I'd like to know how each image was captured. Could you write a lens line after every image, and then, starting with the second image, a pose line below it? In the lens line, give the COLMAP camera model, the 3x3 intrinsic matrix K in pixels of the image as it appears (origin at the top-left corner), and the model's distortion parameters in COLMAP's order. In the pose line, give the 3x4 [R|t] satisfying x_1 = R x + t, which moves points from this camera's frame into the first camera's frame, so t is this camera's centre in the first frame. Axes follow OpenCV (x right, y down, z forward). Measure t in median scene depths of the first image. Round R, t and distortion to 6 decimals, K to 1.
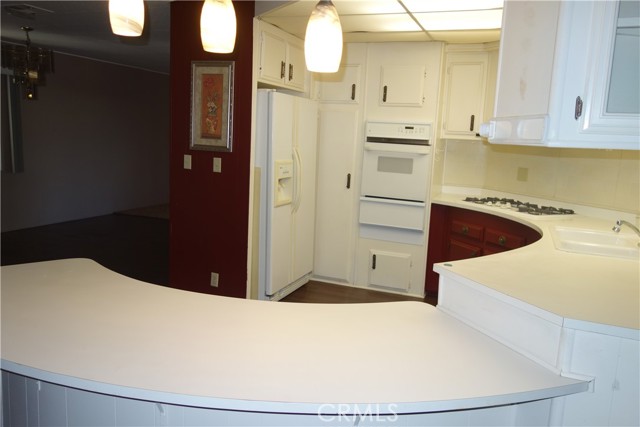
lens RADIAL K [[506.7, 0, 319.2], [0, 506.7, 216.9], [0, 0, 1]] dist [0.001888, -0.001960]
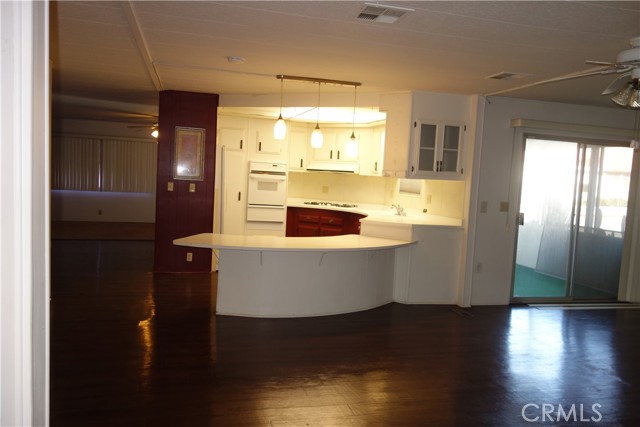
lens RADIAL K [[506.7, 0, 321.3], [0, 506.7, 217.3], [0, 0, 1]] dist [0.001888, -0.001960]
pose [[0.803324, -0.055936, 0.592909, -0.774506], [0.081469, 0.996542, -0.016365, 0.052599], [-0.589943, 0.061450, 0.805103, -0.551016]]
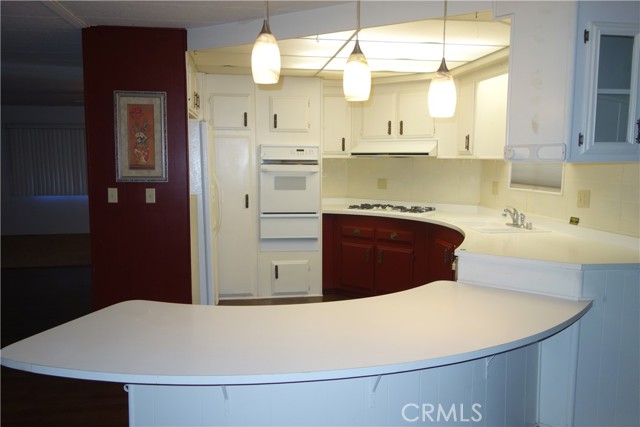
lens RADIAL K [[506.7, 0, 319.0], [0, 506.7, 215.1], [0, 0, 1]] dist [0.001888, -0.001960]
pose [[0.865090, -0.101798, 0.491179, -0.362627], [0.119014, 0.992885, -0.003836, -0.020191], [-0.487294, 0.061776, 0.871050, -0.012487]]
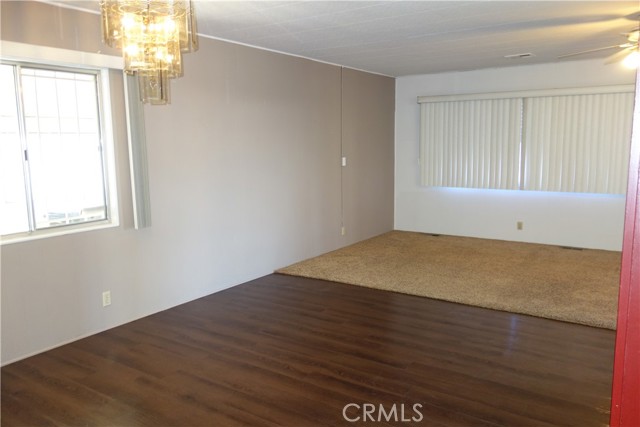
lens RADIAL K [[506.7, 0, 324.8], [0, 506.7, 210.3], [0, 0, 1]] dist [0.001888, -0.001960]
pose [[0.977398, -0.025164, -0.209905, -0.372872], [0.020341, 0.999478, -0.025101, -0.136132], [0.210427, 0.020264, 0.977400, 0.669113]]
